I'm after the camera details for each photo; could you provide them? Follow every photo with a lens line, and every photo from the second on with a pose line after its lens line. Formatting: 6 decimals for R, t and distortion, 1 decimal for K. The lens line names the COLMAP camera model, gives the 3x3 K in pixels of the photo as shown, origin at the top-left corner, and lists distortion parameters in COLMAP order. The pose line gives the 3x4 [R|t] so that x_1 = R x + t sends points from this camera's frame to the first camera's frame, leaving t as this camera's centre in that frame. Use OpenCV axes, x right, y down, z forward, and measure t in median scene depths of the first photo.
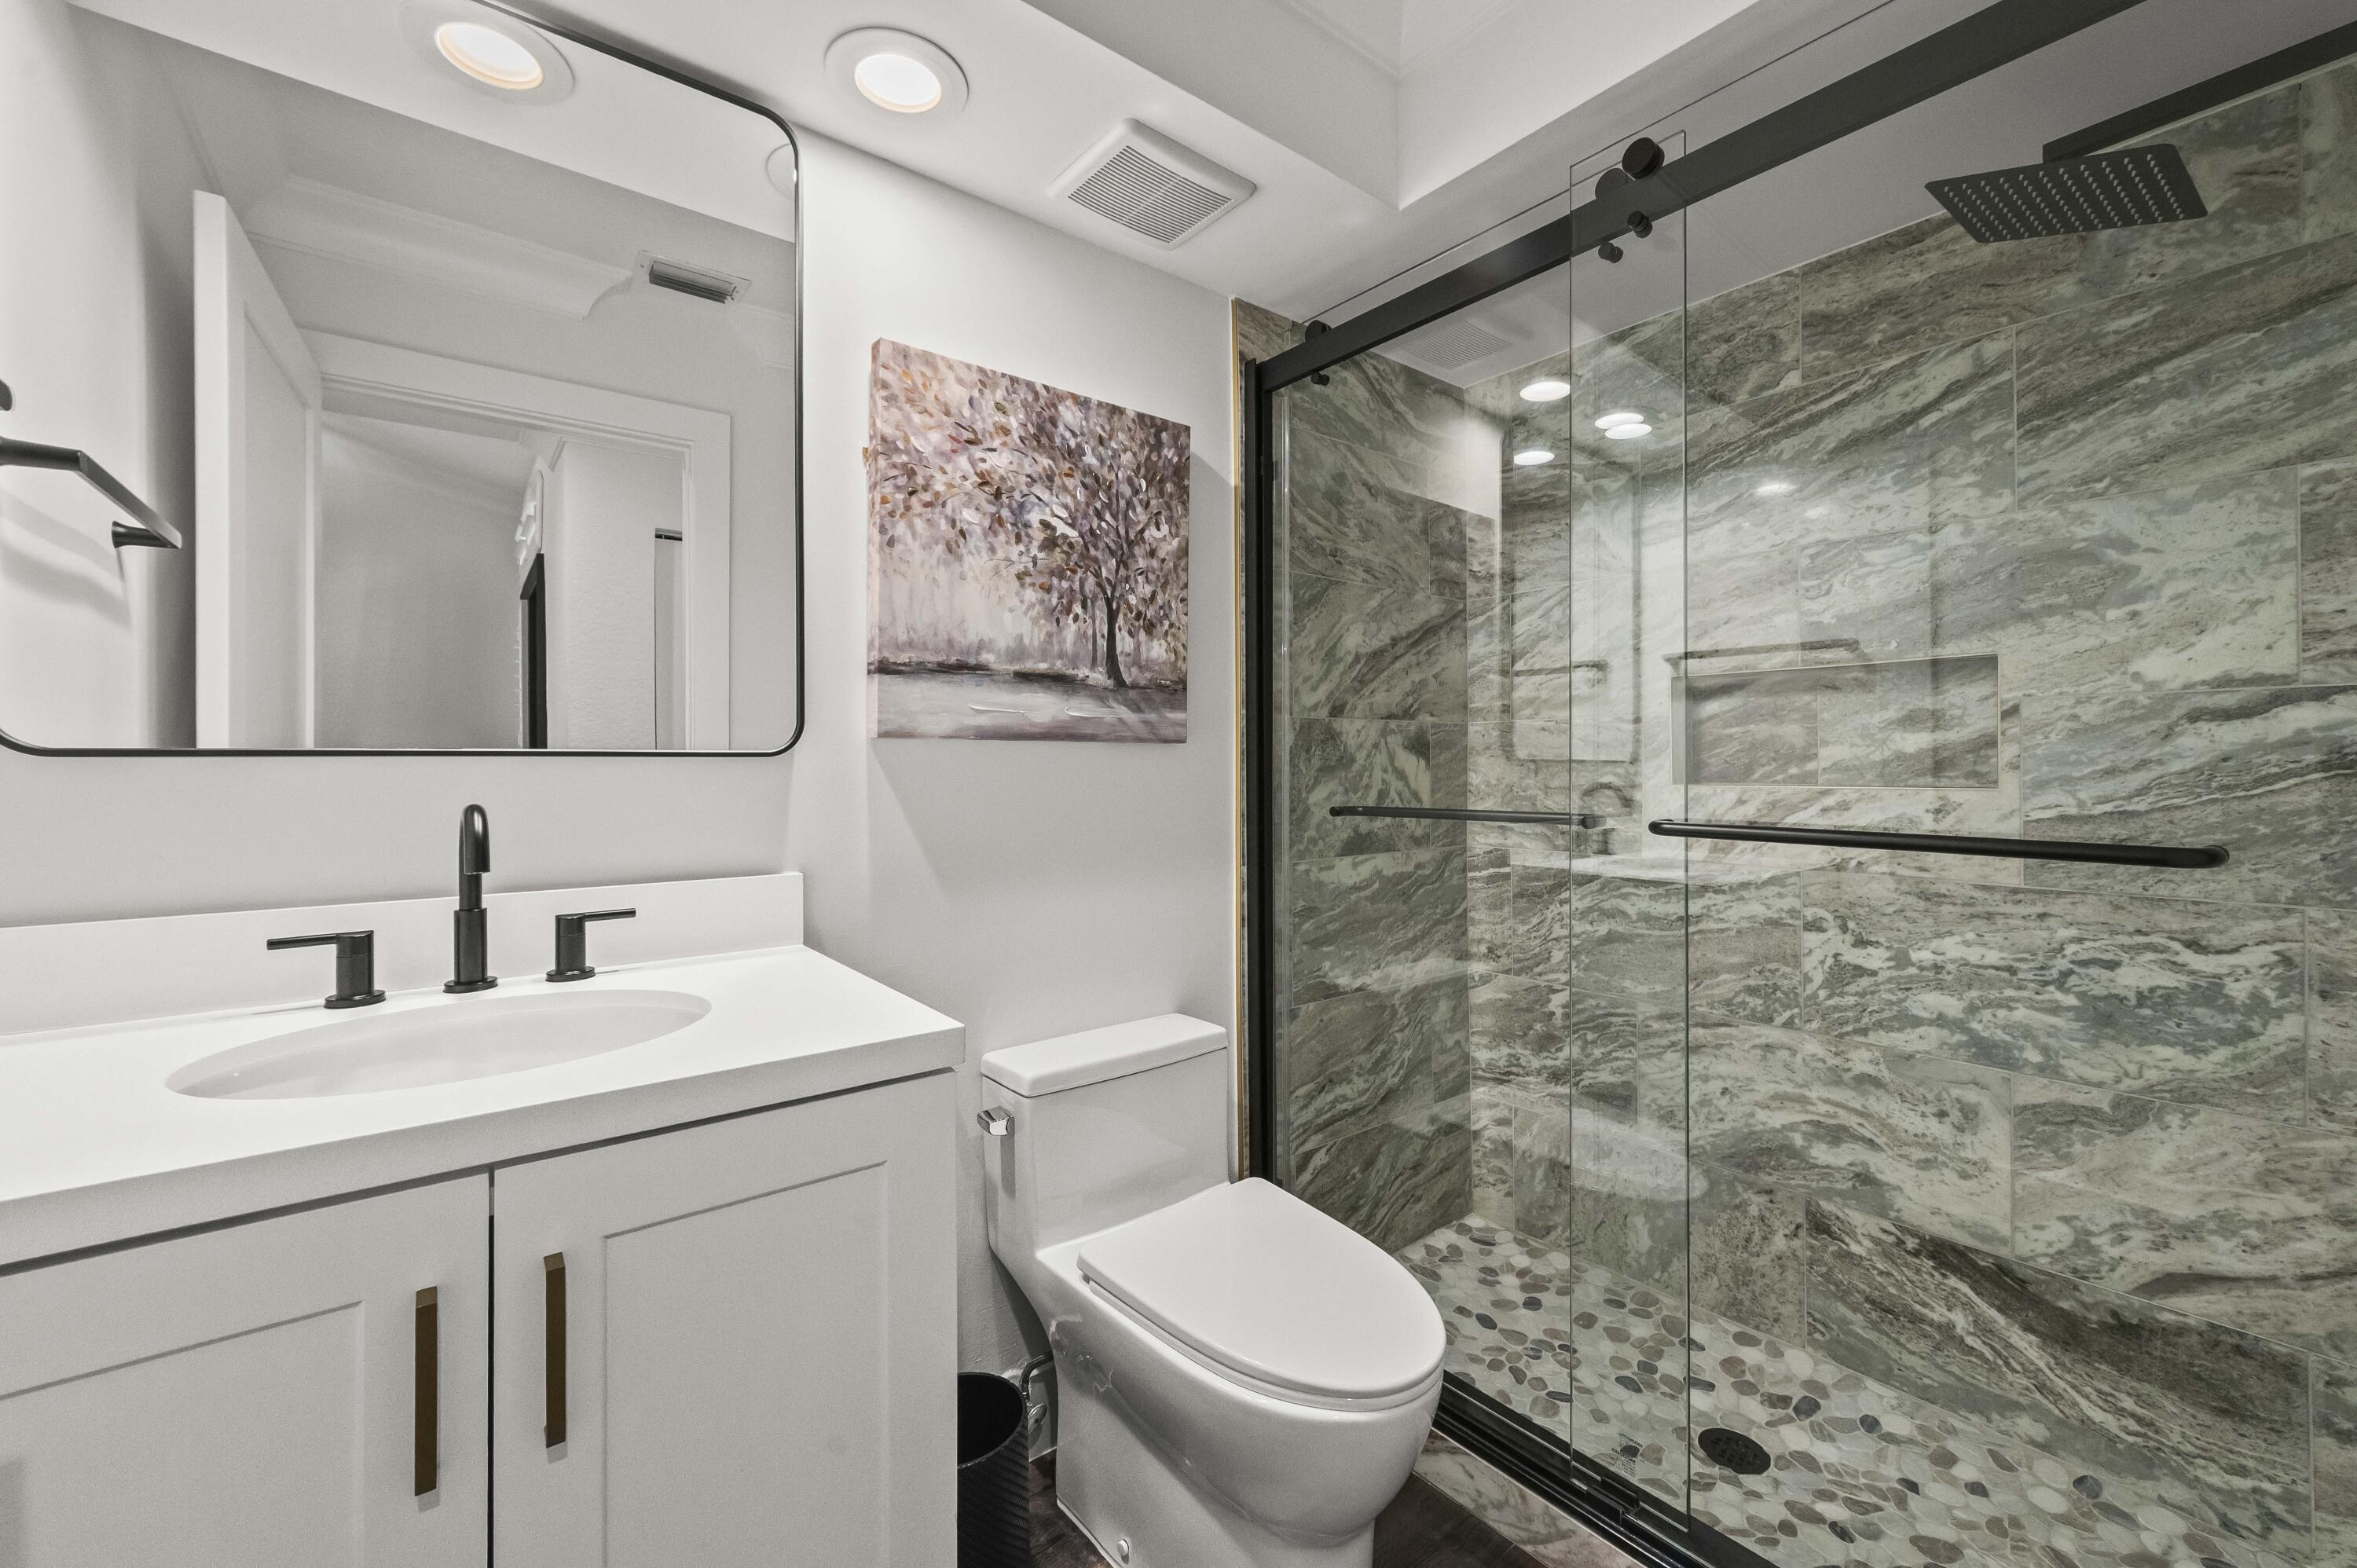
lens RADIAL K [[941.7, 0, 1171.3], [0, 941.7, 769.2], [0, 0, 1]] dist [0.000707, -0.000249]
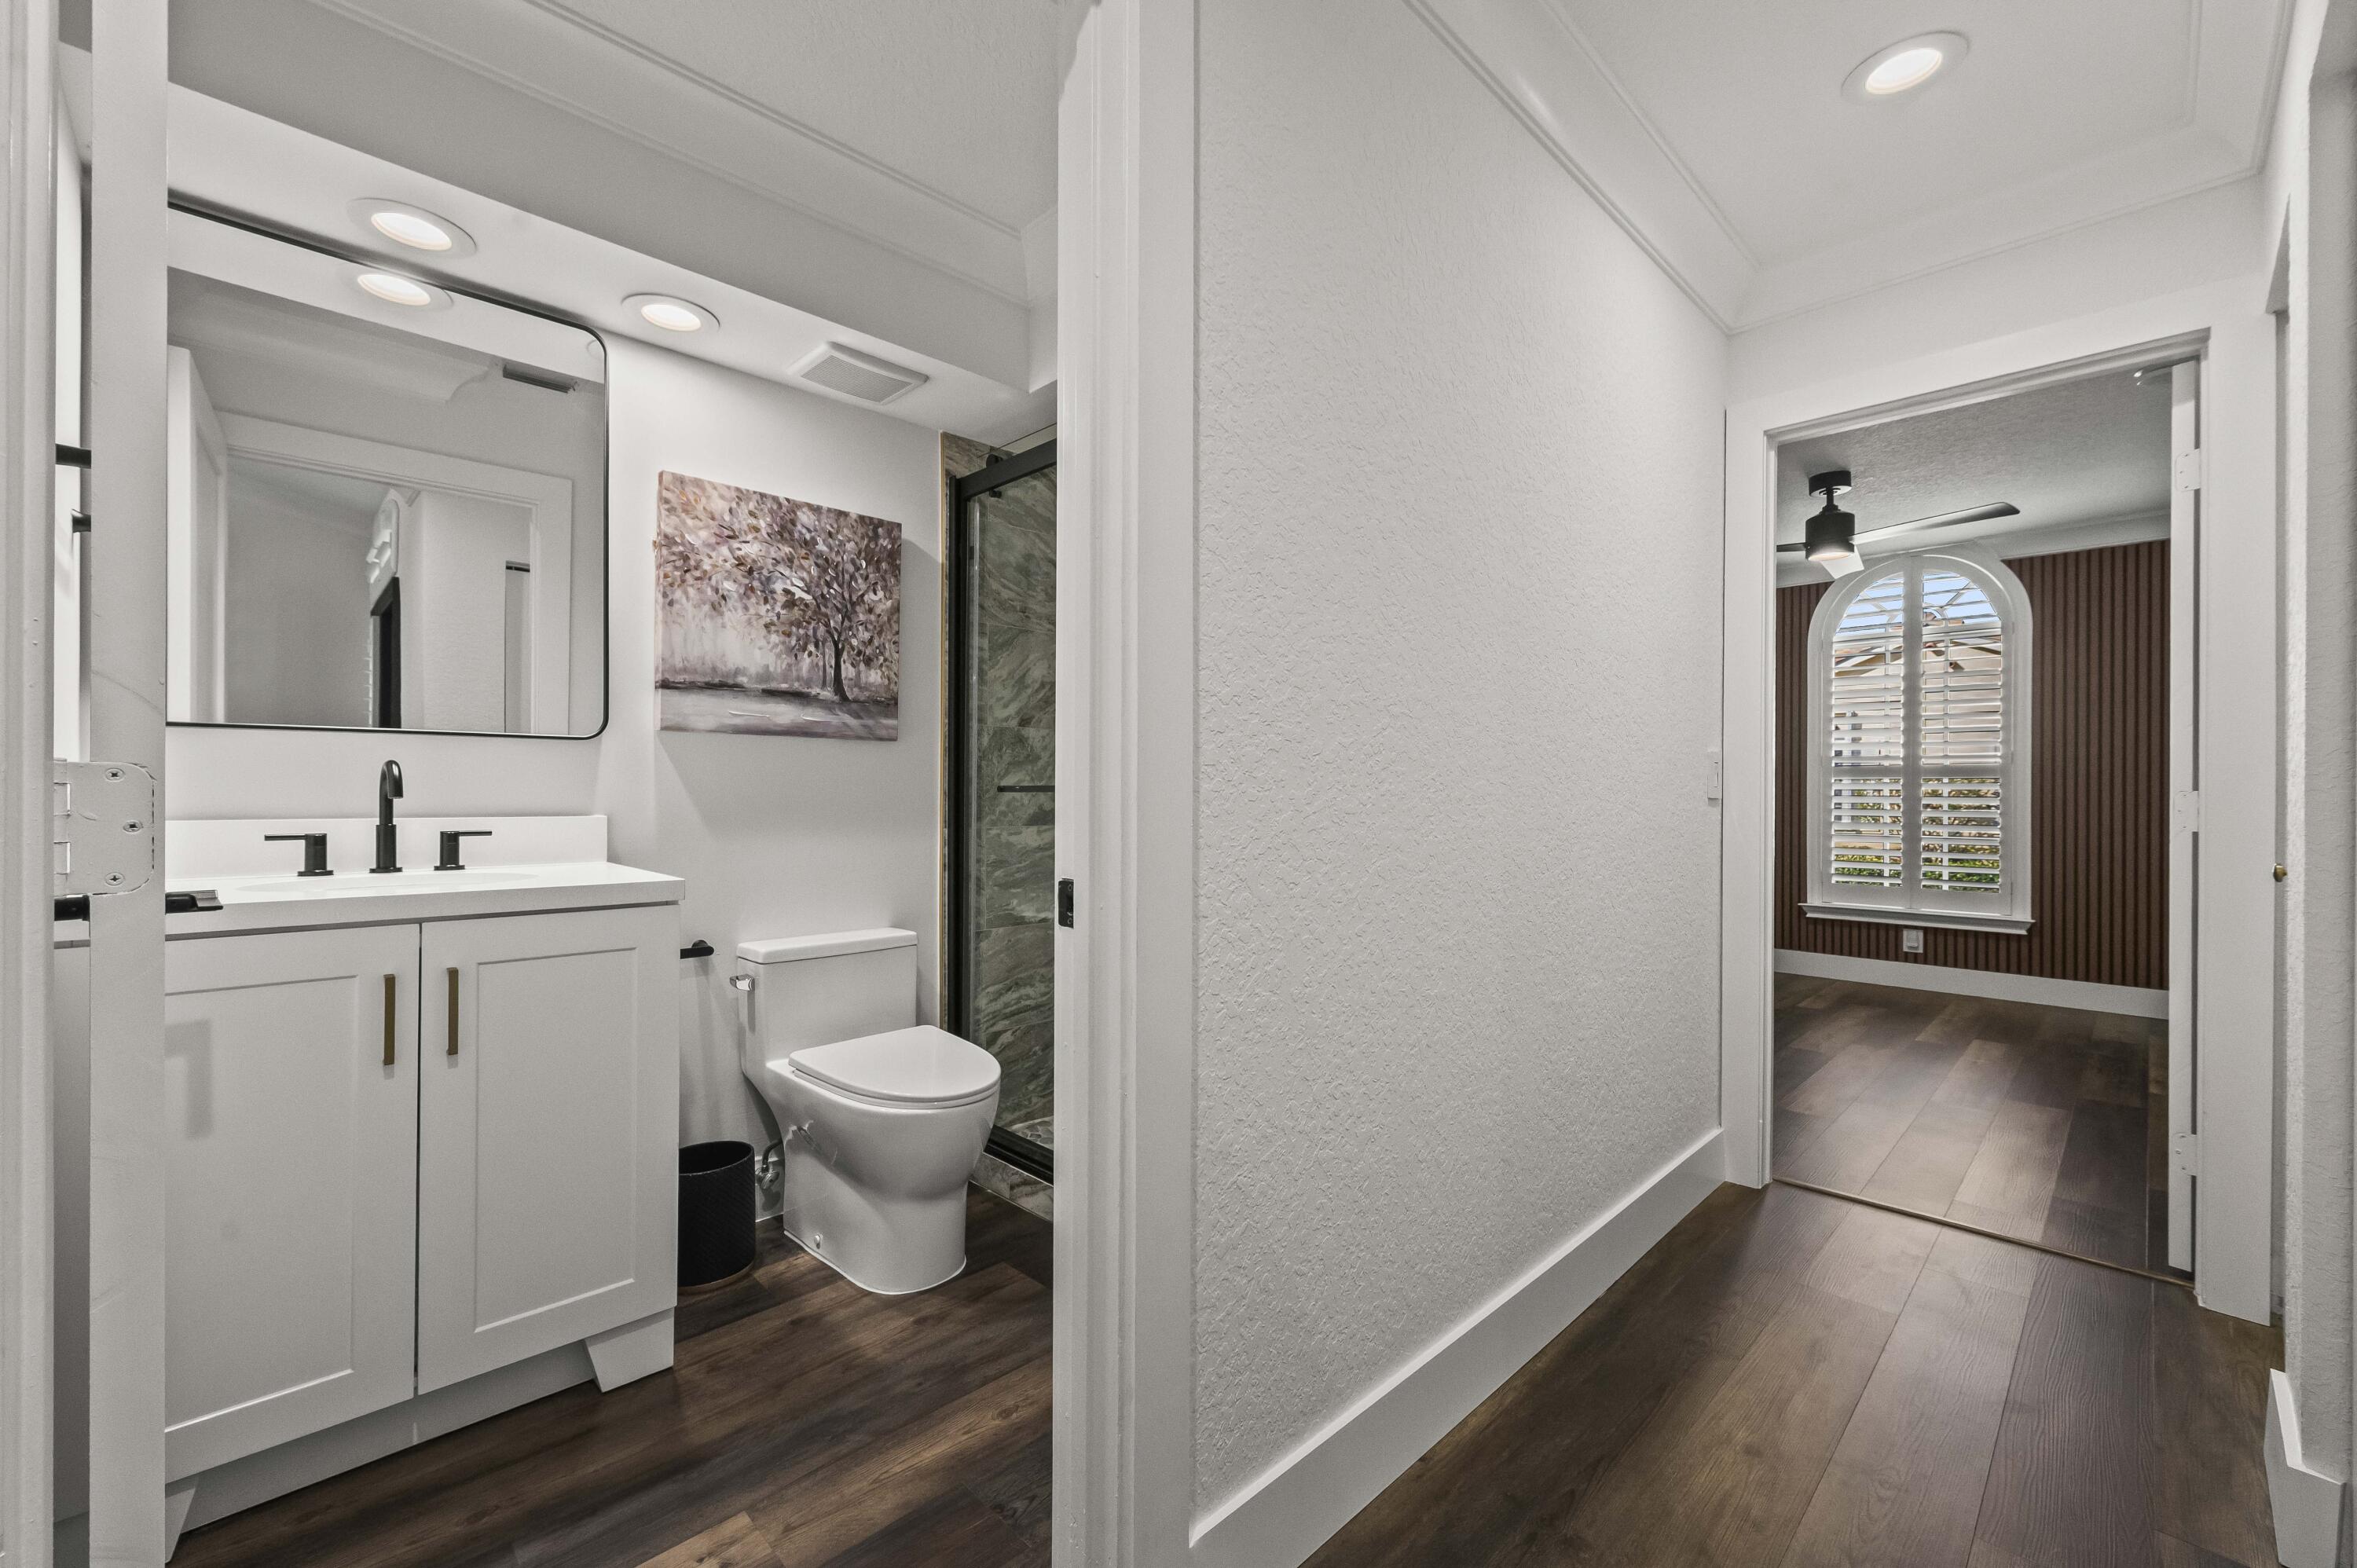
lens RADIAL K [[941.7, 0, 1169.1], [0, 941.7, 797.7], [0, 0, 1]] dist [0.000707, -0.000249]
pose [[0.993492, 0.007379, 0.113665, 0.296819], [-0.007778, 0.999965, 0.003075, 0.057525], [-0.113638, -0.003939, 0.993514, -0.546118]]
